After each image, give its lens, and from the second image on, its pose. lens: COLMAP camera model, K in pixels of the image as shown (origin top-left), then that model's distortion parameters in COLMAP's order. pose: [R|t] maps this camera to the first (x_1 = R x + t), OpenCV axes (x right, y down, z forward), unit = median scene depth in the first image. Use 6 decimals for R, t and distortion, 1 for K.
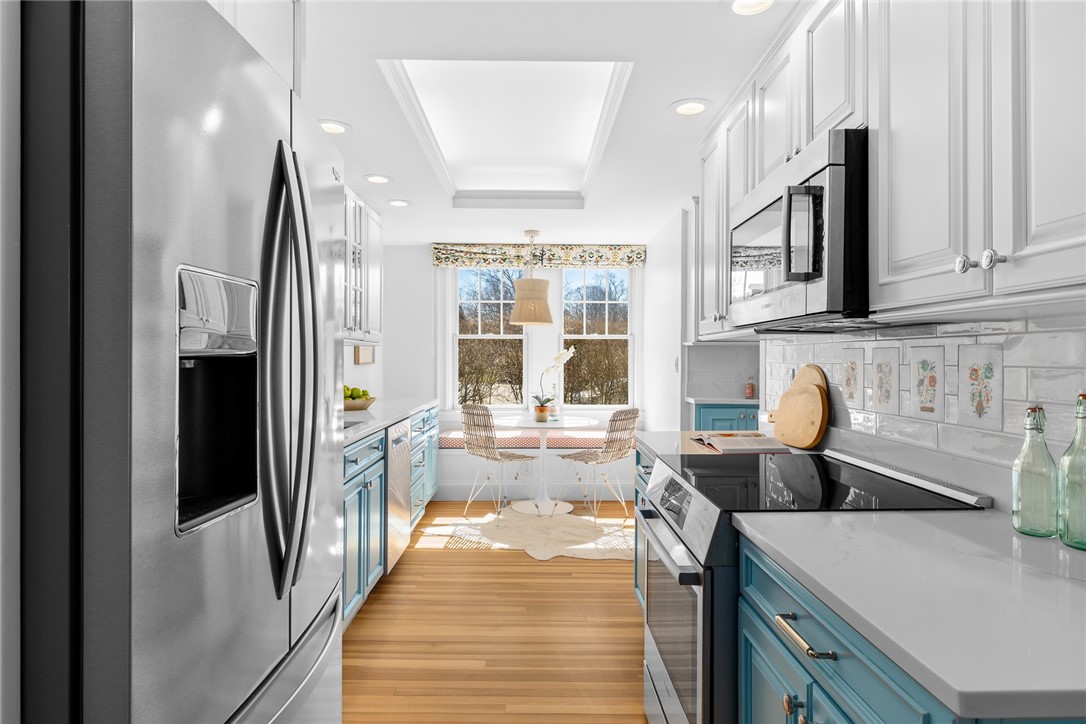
lens RADIAL K [[611.6, 0, 536.4], [0, 611.6, 359.3], [0, 0, 1]] dist [-0.002395, 0.001349]
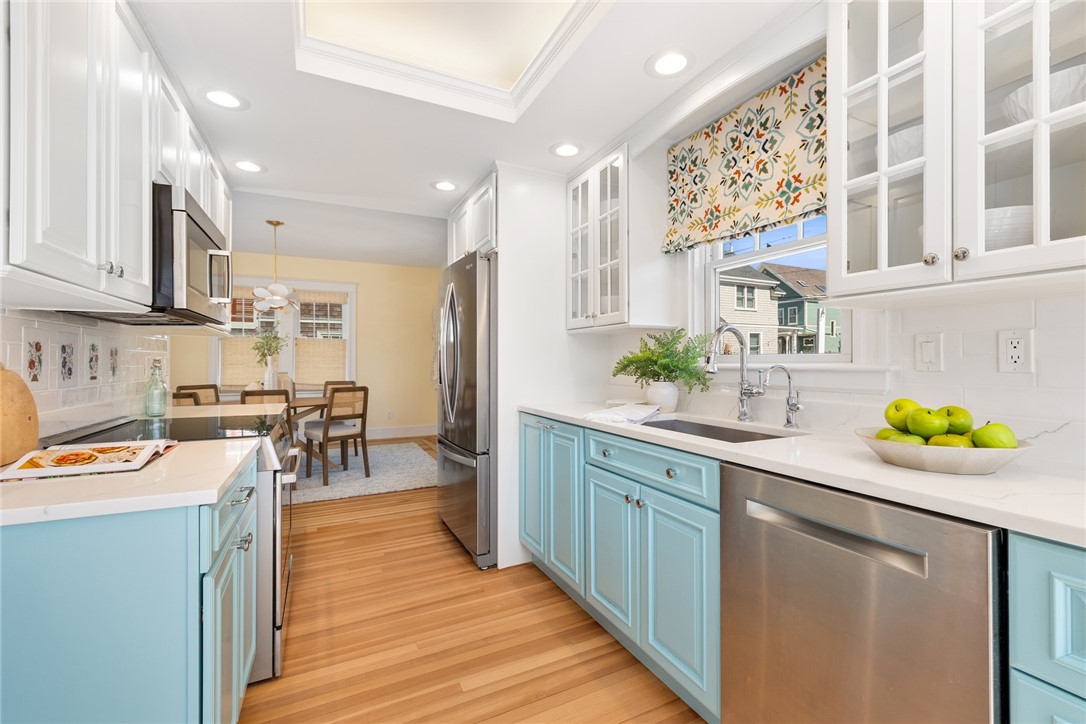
lens RADIAL K [[467.3, 0, 545.9], [0, 467.3, 358.0], [0, 0, 1]] dist [0.002714, 0.000875]
pose [[-0.900761, -0.002961, -0.434306, 0.062421], [-0.000827, 0.999987, -0.005102, 0.016259], [0.434315, -0.004236, -0.900751, 1.031160]]
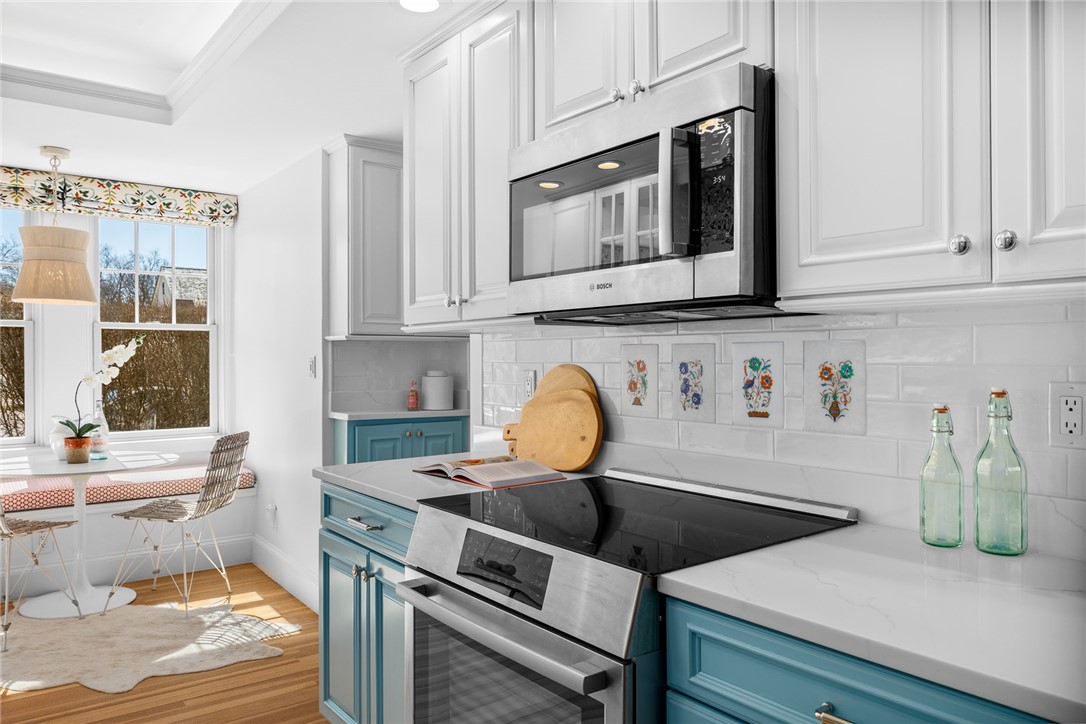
lens RADIAL K [[775.7, 0, 535.8], [0, 775.7, 362.2], [0, 0, 1]] dist [-0.003814, 0.005660]
pose [[0.797290, -0.006769, 0.603558, -0.115183], [0.005046, 0.999977, 0.004550, 0.000309], [-0.603575, -0.000582, 0.797306, 0.129540]]
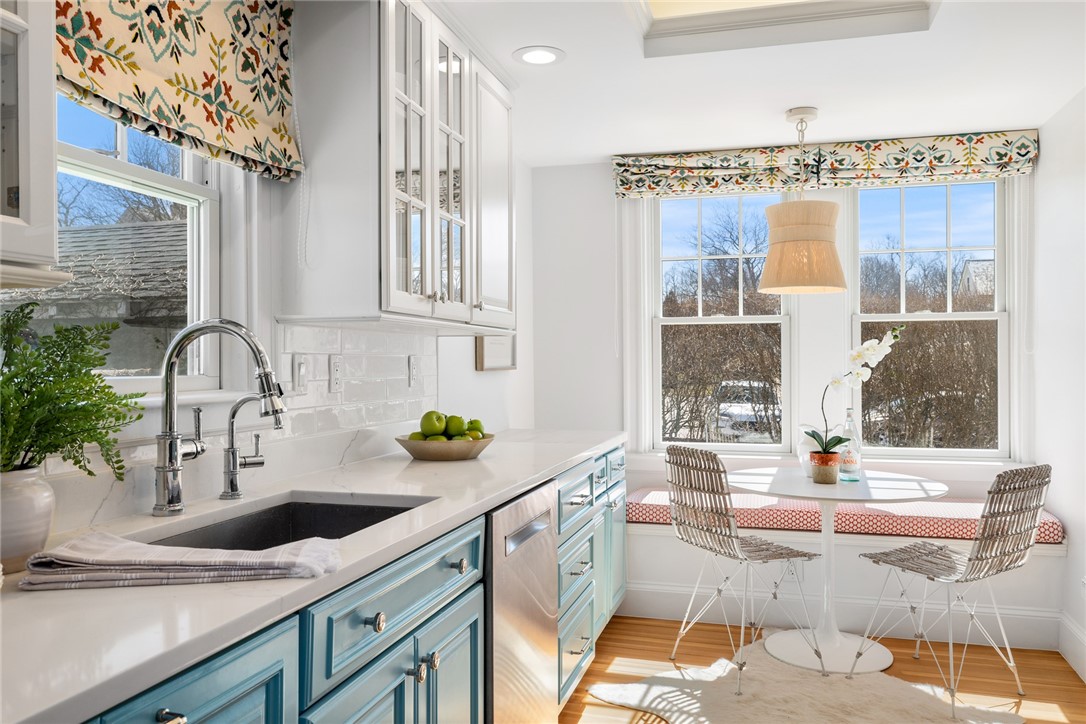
lens RADIAL K [[821.1, 0, 551.3], [0, 821.1, 362.8], [0, 0, 1]] dist [0.001393, -0.000400]
pose [[0.963435, -0.004830, -0.267898, -0.032897], [0.004451, 0.999988, -0.002021, 0.003788], [0.267904, 0.000755, 0.963445, 0.348991]]
